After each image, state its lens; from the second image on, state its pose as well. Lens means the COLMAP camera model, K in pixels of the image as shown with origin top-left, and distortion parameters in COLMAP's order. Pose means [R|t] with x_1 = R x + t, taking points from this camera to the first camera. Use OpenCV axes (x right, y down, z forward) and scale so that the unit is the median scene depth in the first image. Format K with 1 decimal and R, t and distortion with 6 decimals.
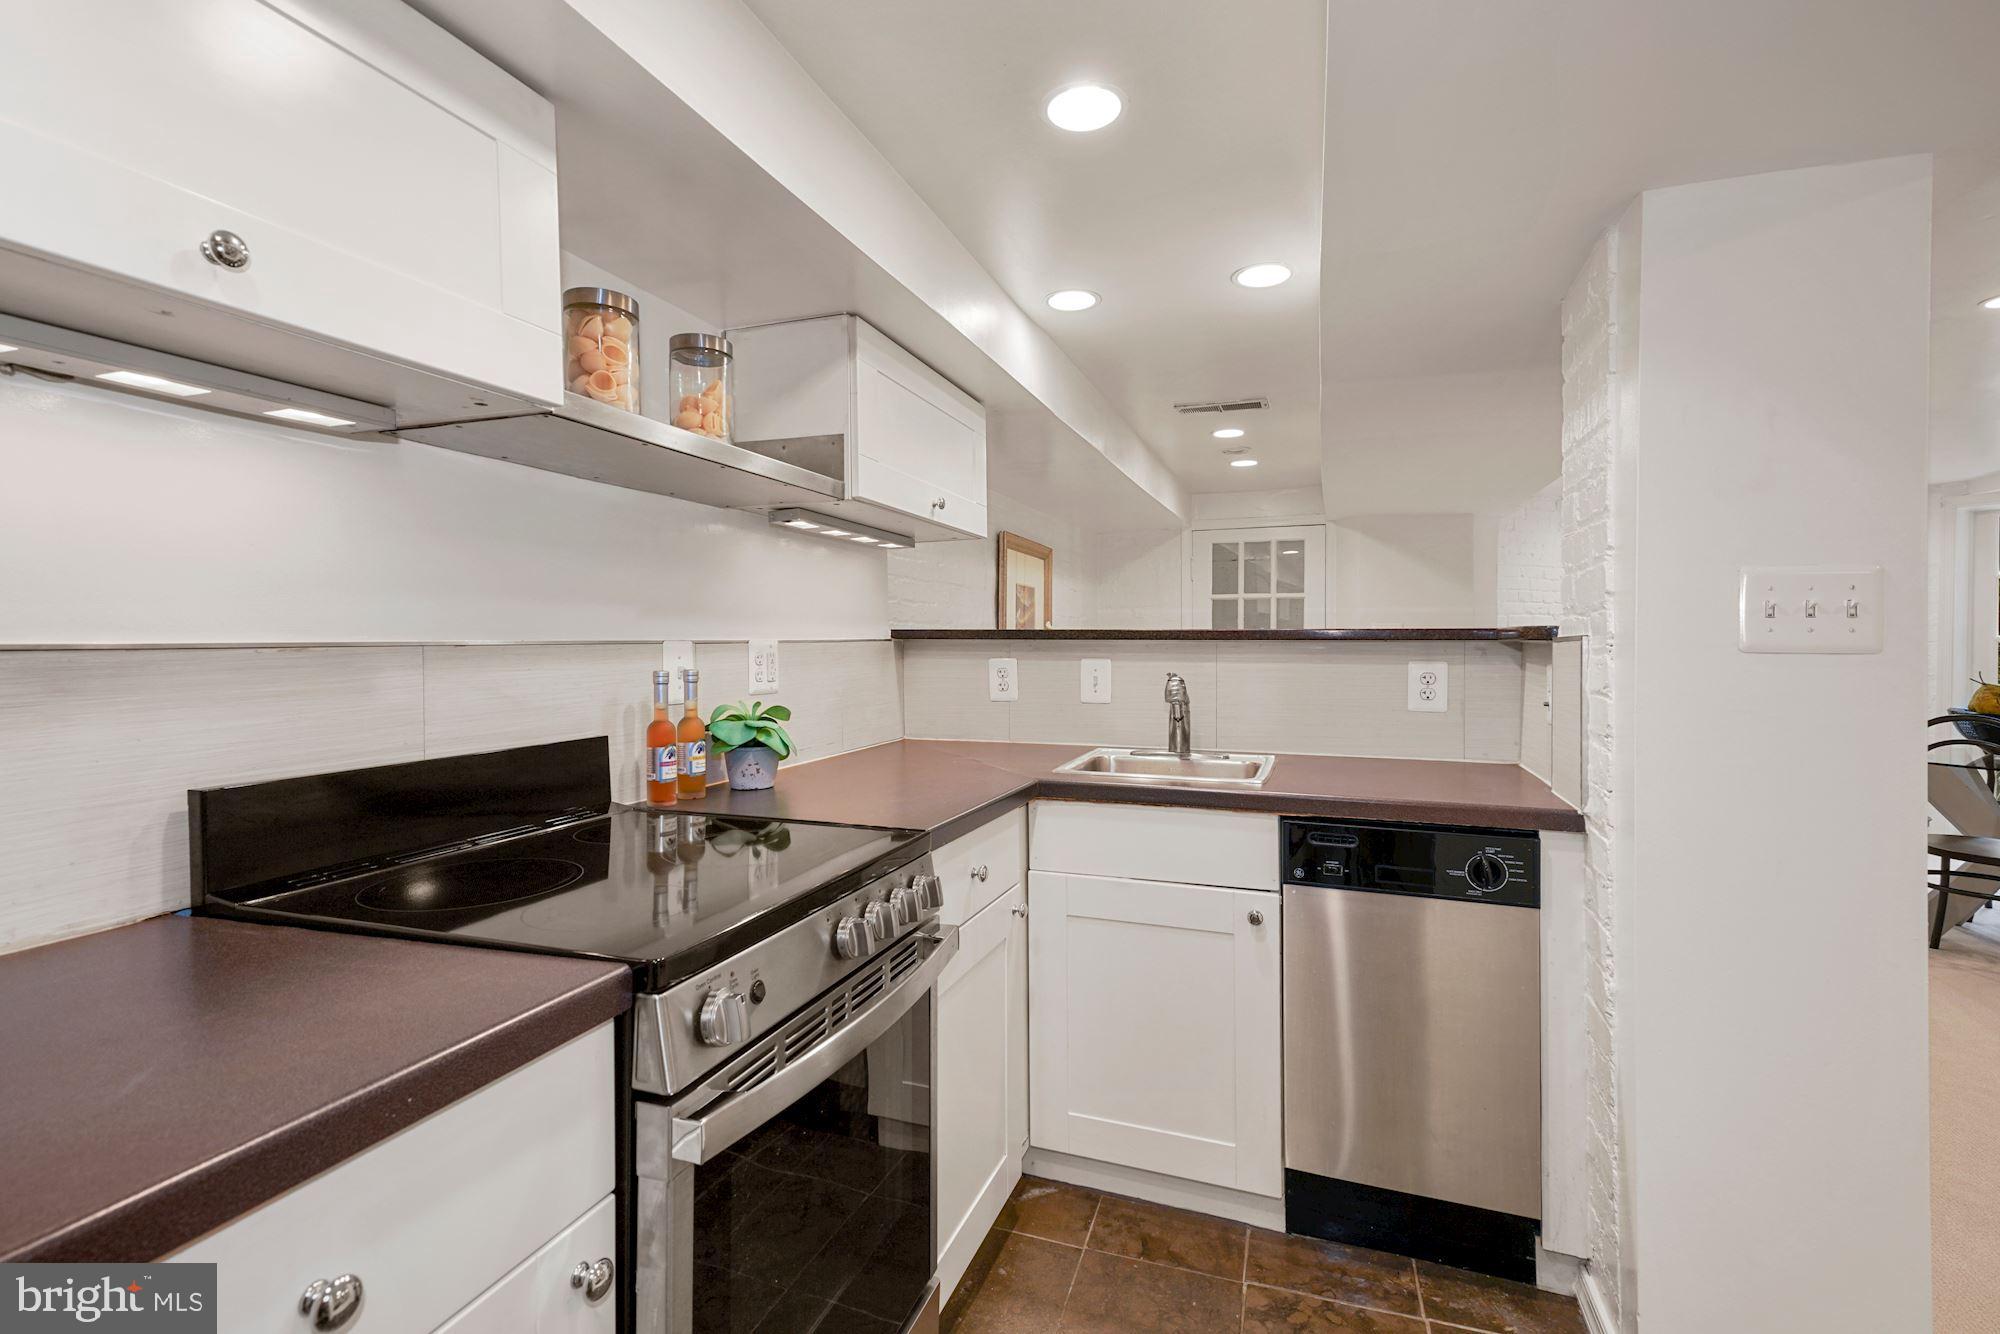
lens RADIAL K [[912.5, 0, 1008.2], [0, 912.5, 651.1], [0, 0, 1]] dist [0.023478, -0.003766]
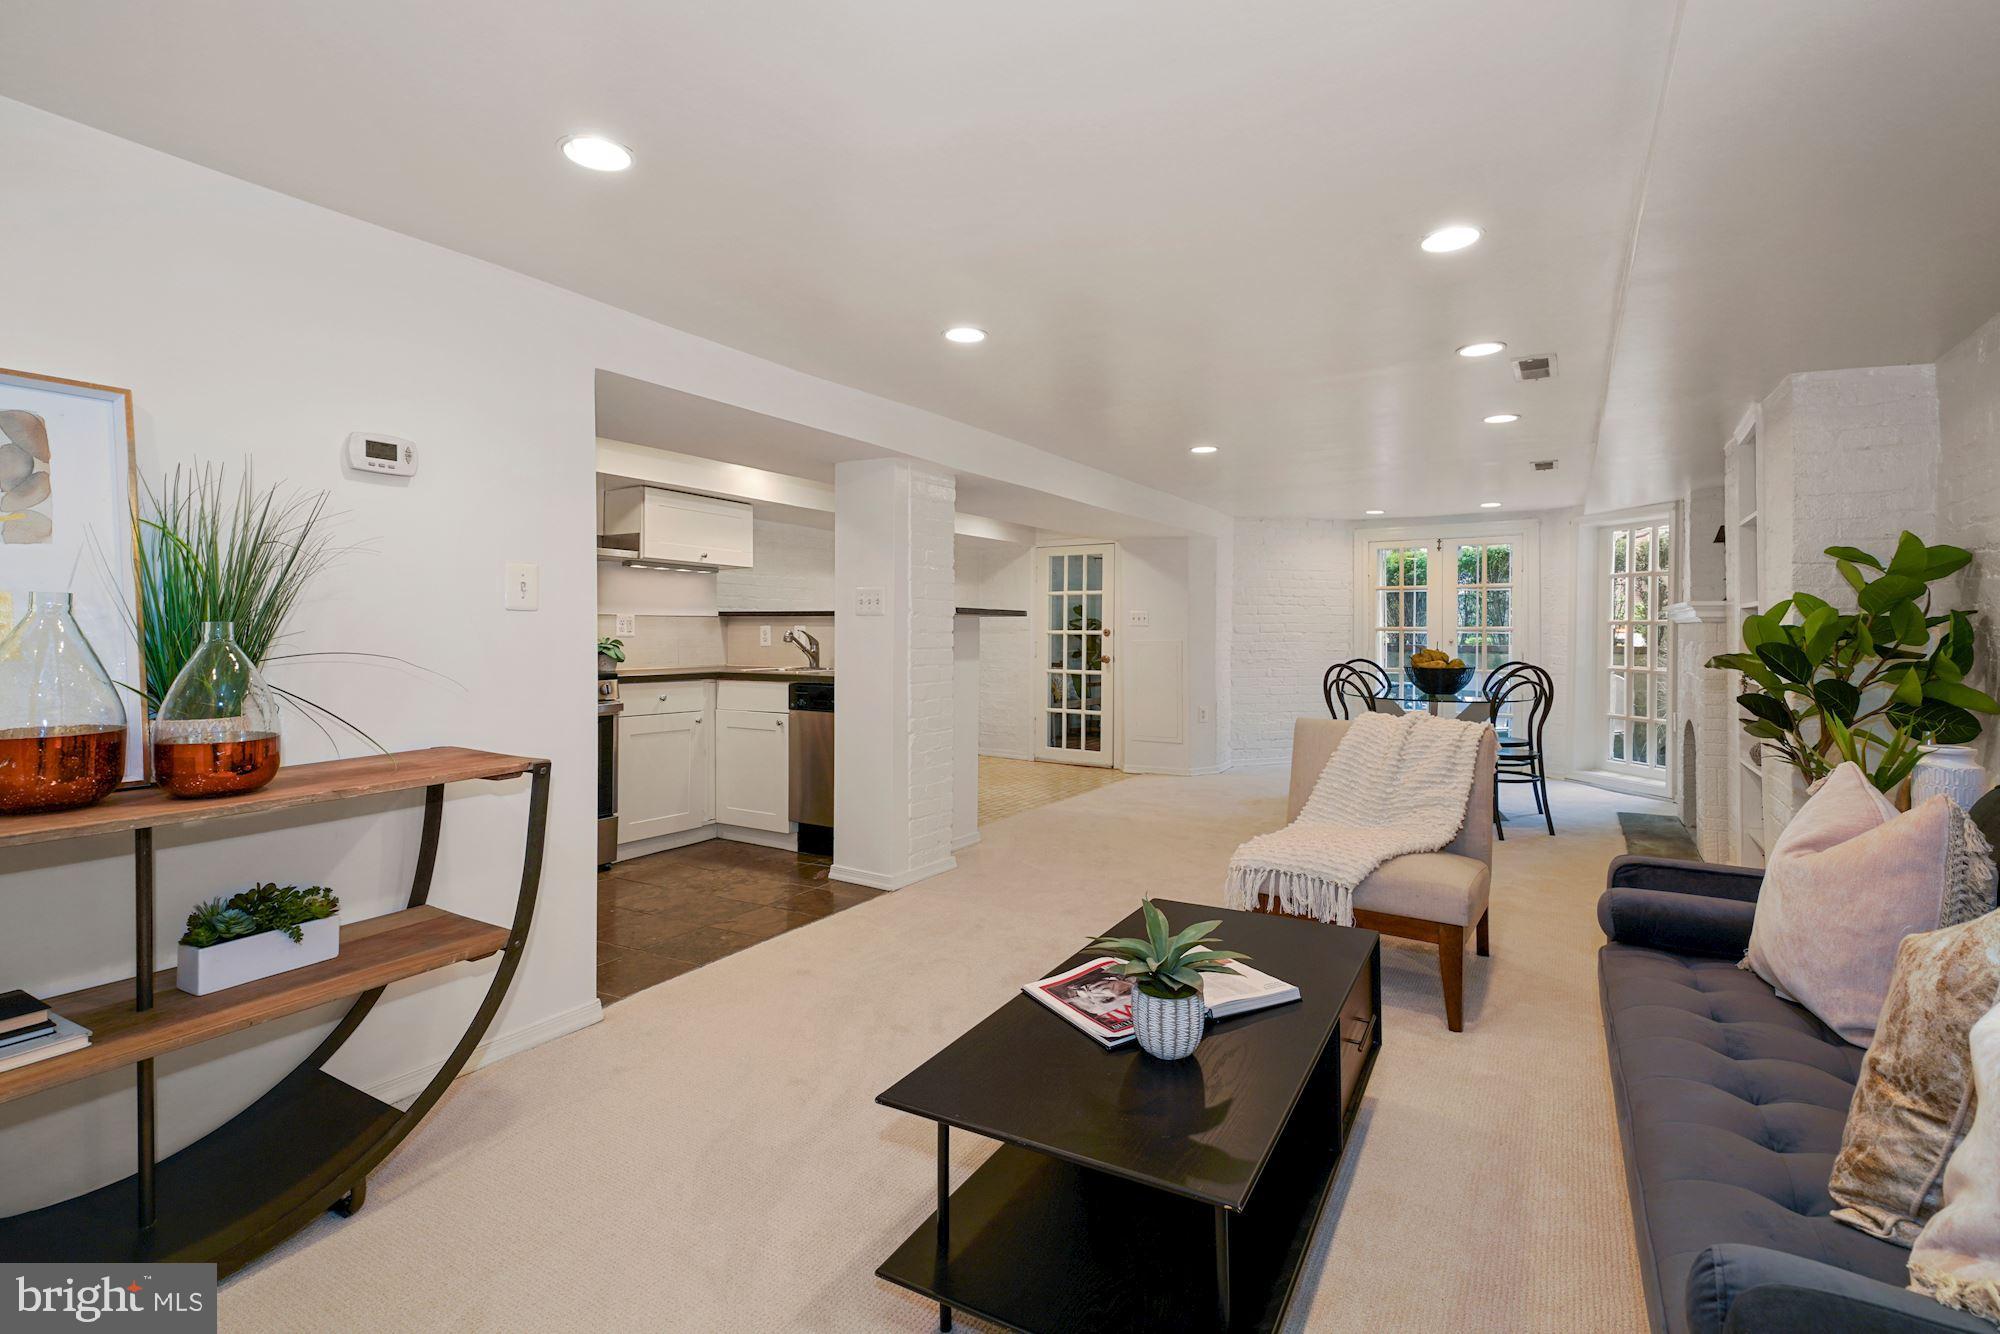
lens RADIAL K [[912.5, 0, 1004.0], [0, 912.5, 636.1], [0, 0, 1]] dist [0.023478, -0.003766]
pose [[0.979584, 0.004995, -0.200971, 1.366666], [-0.007147, 0.999925, -0.009986, 0.070742], [0.200906, 0.011219, 0.979546, -1.334649]]
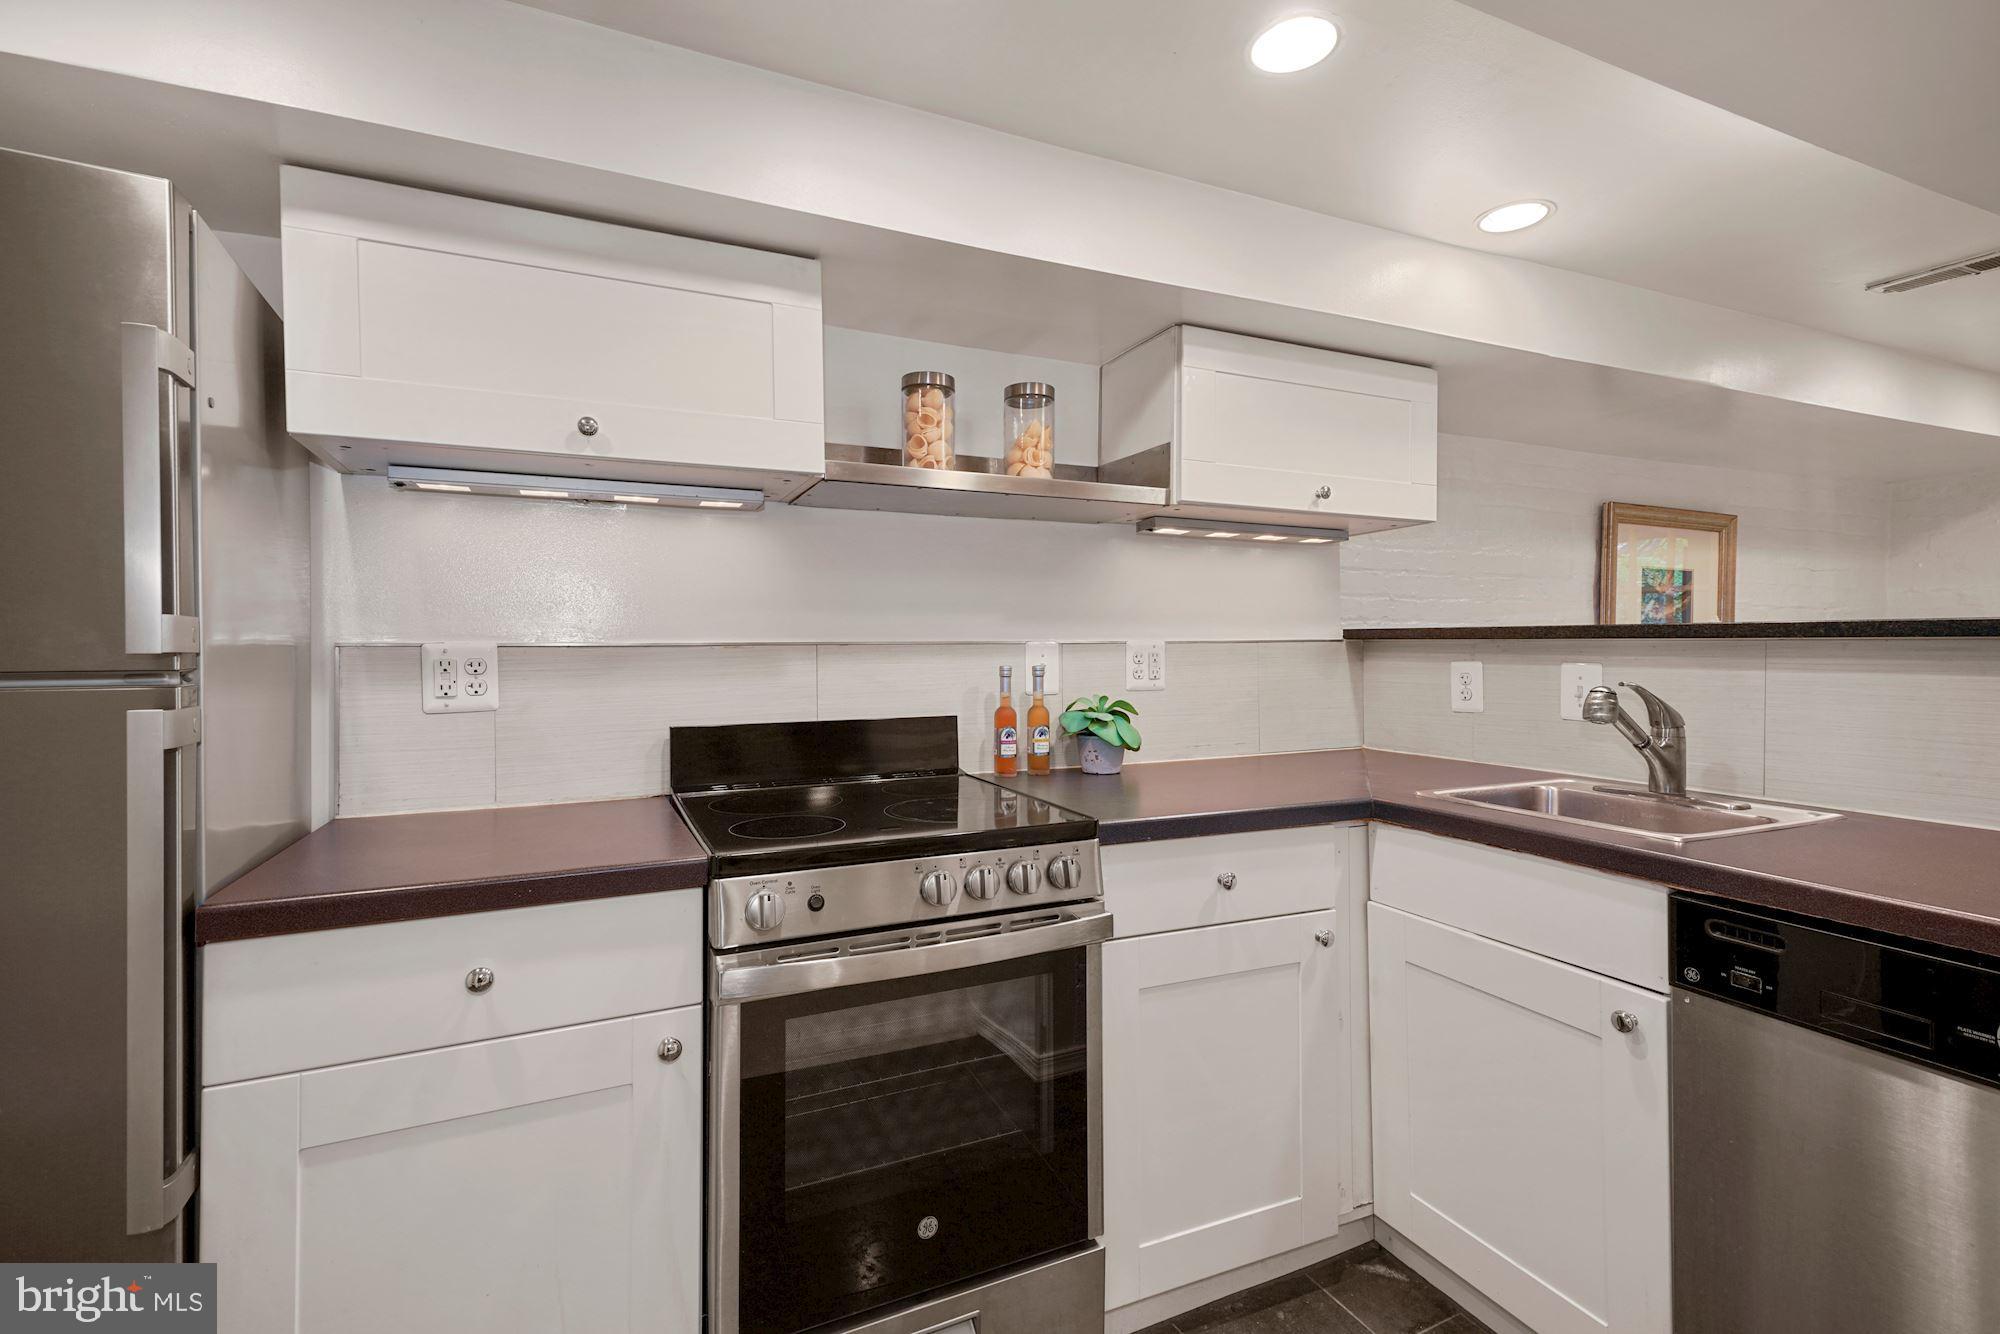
lens RADIAL K [[912.5, 0, 990.5], [0, 912.5, 660.2], [0, 0, 1]] dist [0.023478, -0.003766]
pose [[0.691701, 0.010245, -0.722112, 0.441720], [-0.005494, 0.999945, 0.008923, 0.002646], [0.722164, -0.002205, 0.691719, 0.135415]]
